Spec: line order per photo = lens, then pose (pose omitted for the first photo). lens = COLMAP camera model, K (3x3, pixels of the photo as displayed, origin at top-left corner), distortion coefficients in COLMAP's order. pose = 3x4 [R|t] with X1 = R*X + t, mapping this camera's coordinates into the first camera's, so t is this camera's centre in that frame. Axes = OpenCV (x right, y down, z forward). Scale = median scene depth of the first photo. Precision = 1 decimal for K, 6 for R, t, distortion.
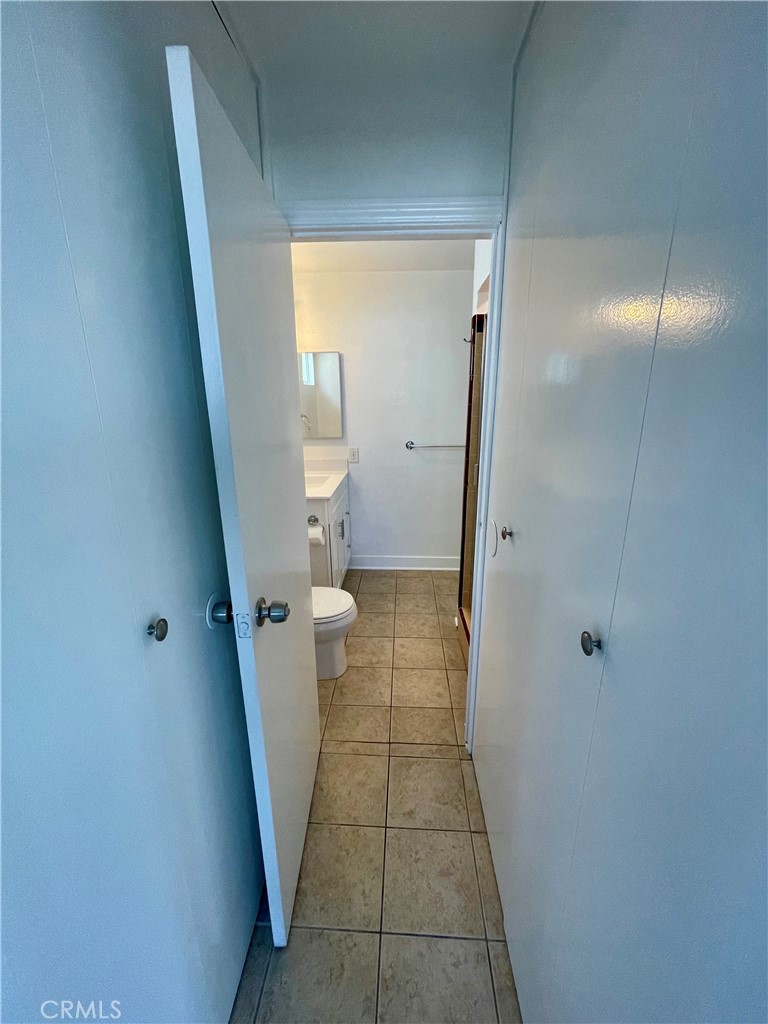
lens RADIAL K [[412.8, 0, 381.6], [0, 412.8, 514.2], [0, 0, 1]] dist [0.001542, -0.000464]
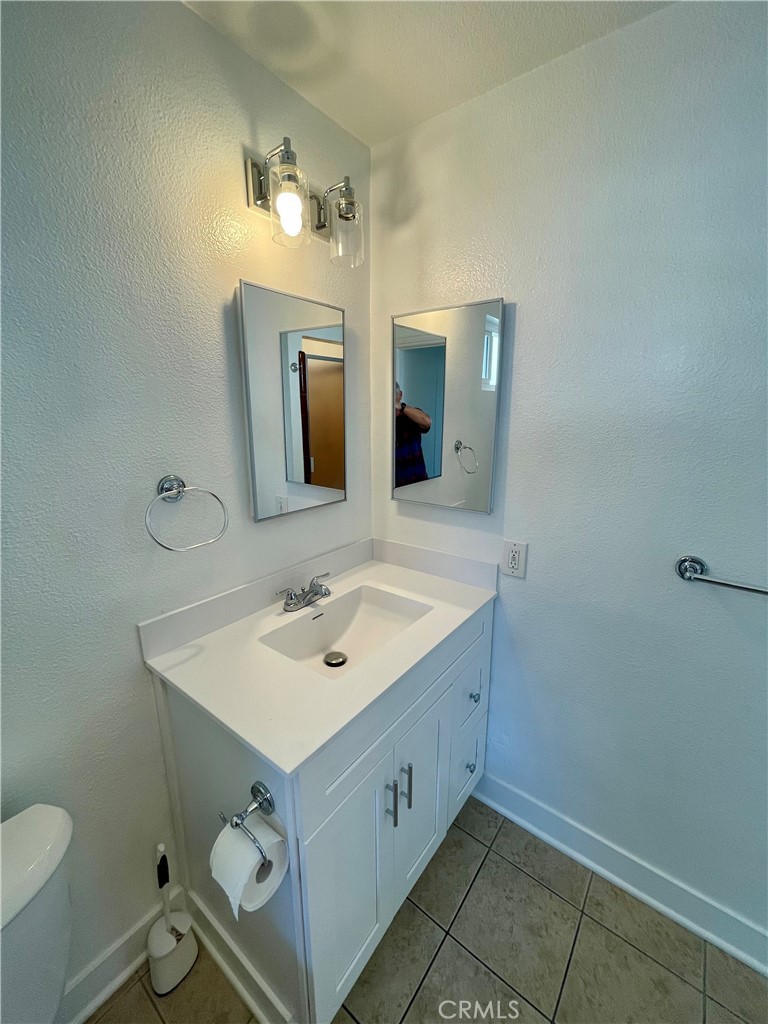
lens RADIAL K [[412.8, 0, 386.6], [0, 412.8, 509.5], [0, 0, 1]] dist [0.001542, -0.000464]
pose [[0.820208, 0.148449, -0.552468, 0.044858], [-0.168400, 0.985607, 0.014823, -0.175794], [0.546717, 0.080877, 0.833402, 0.593483]]
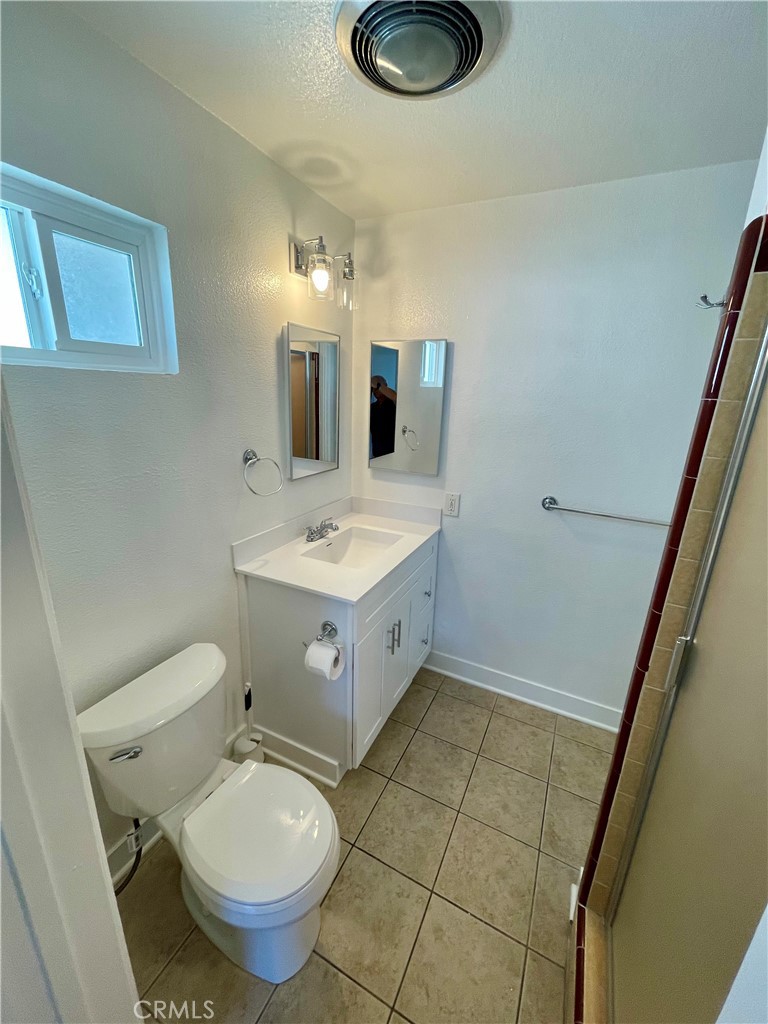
lens RADIAL K [[412.8, 0, 385.2], [0, 412.8, 510.2], [0, 0, 1]] dist [0.001542, -0.000464]
pose [[0.916096, 0.155450, -0.369599, 0.072323], [-0.153826, 0.987511, 0.034061, -0.140594], [0.370278, 0.025651, 0.928567, 0.379342]]
